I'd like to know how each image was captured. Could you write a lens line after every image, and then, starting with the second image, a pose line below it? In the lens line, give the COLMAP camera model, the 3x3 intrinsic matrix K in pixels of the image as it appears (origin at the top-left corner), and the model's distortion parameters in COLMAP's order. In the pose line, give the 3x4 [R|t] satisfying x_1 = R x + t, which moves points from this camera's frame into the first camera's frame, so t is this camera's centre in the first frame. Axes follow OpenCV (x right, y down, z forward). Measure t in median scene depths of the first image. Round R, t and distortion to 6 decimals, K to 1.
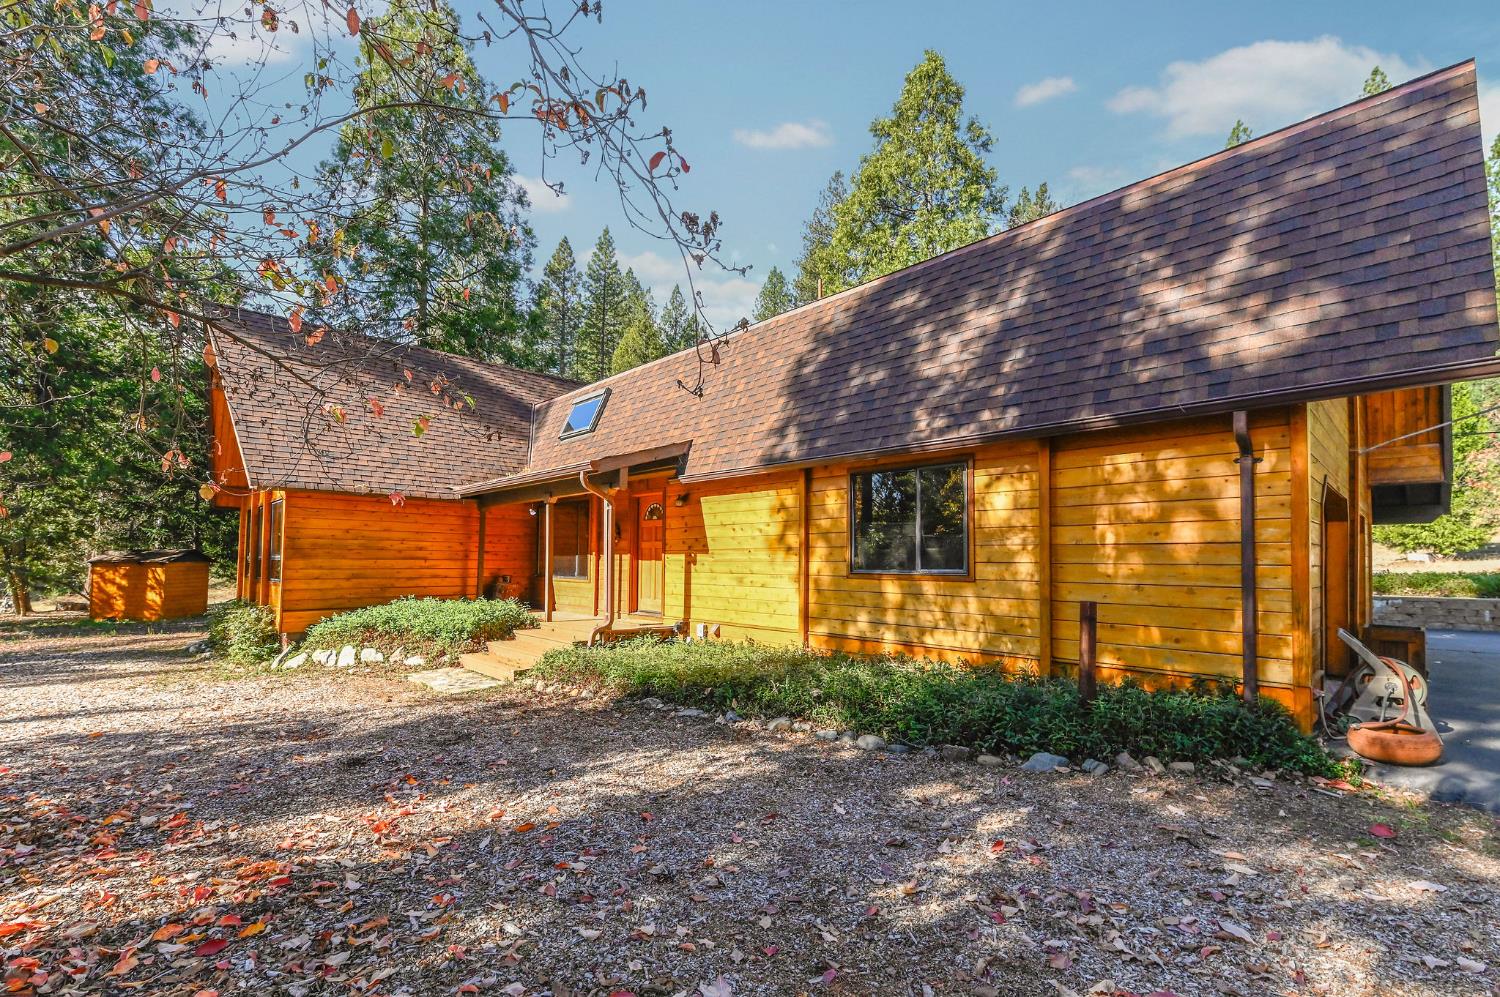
lens RADIAL K [[686.5, 0, 752.5], [0, 686.5, 548.2], [0, 0, 1]] dist [0.003027, -0.000050]
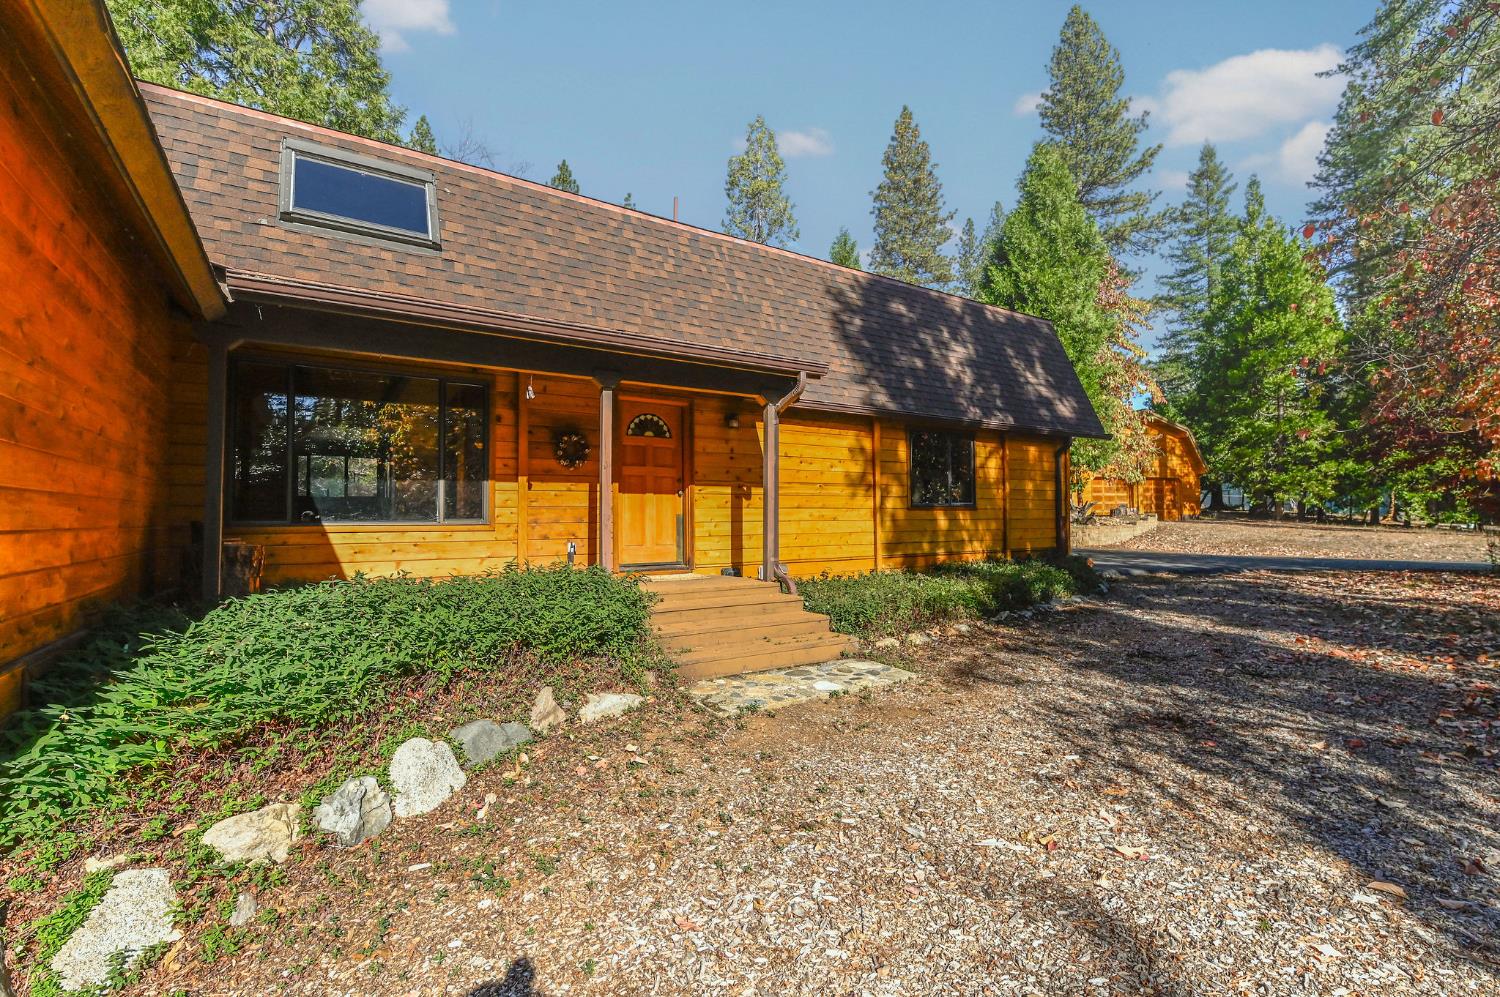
lens RADIAL K [[669.9, 0, 773.4], [0, 669.9, 514.1], [0, 0, 1]] dist [0.001600, 0.000085]
pose [[0.154179, -0.002078, 0.988041, -0.842556], [-0.013867, 0.999895, 0.004267, 0.035882], [-0.987946, -0.014359, 0.154134, 0.780071]]
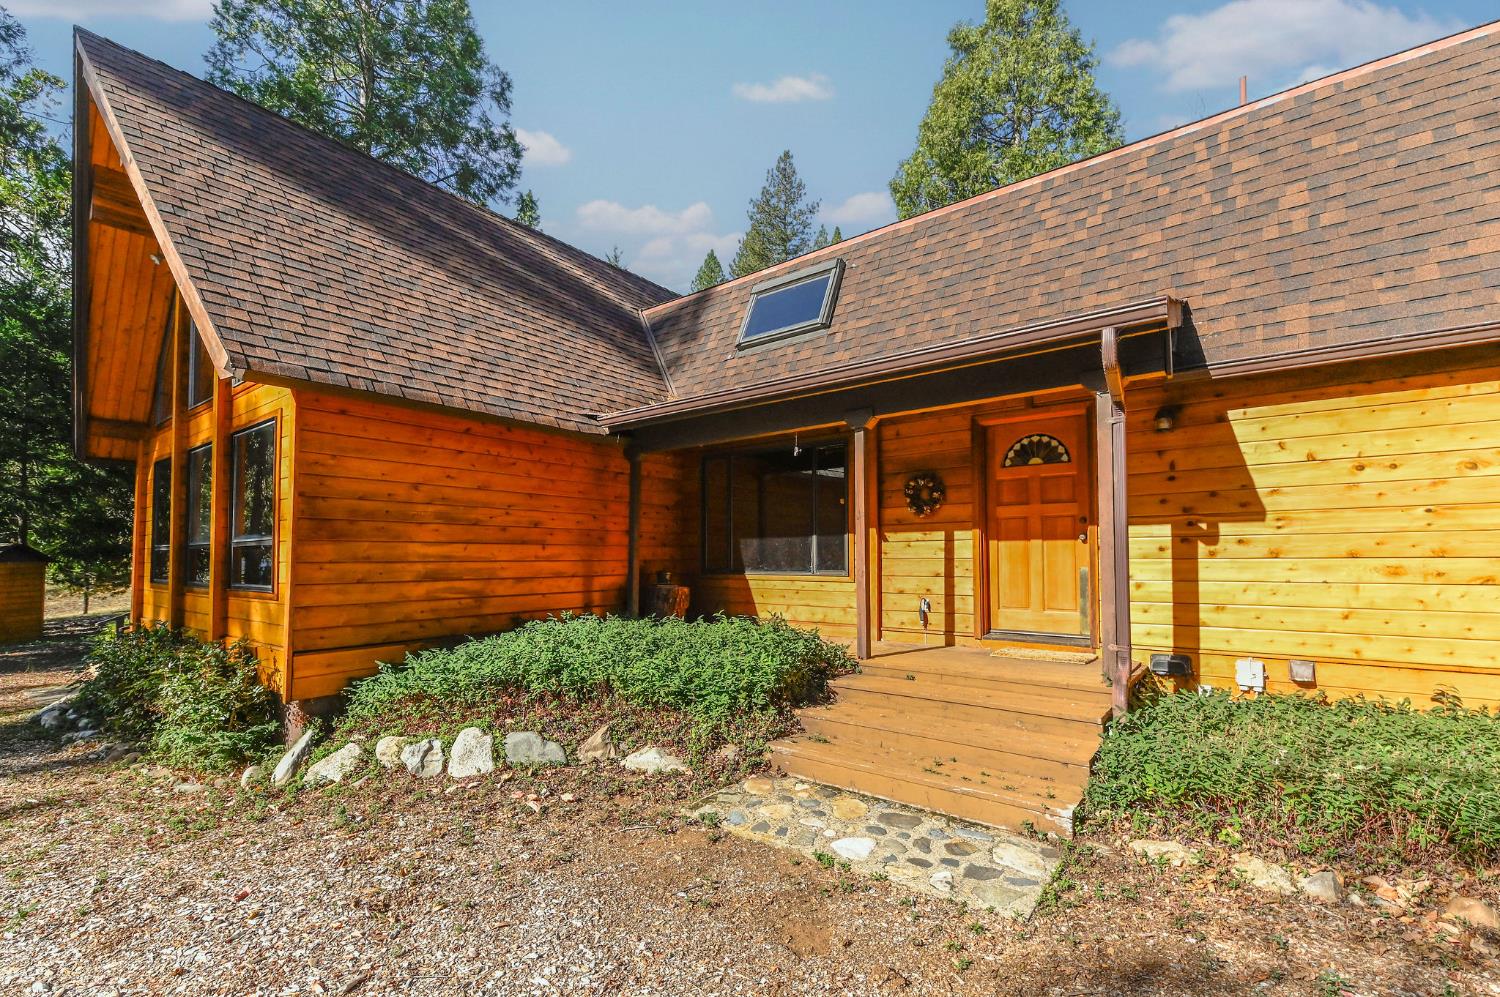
lens RADIAL K [[658.5, 0, 742.7], [0, 658.5, 546.2], [0, 0, 1]] dist [0.015121, -0.007672]
pose [[0.987320, -0.006694, 0.158603, -0.469943], [0.006696, 0.999977, 0.000522, 0.022013], [-0.158603, 0.000547, 0.987342, 0.529215]]
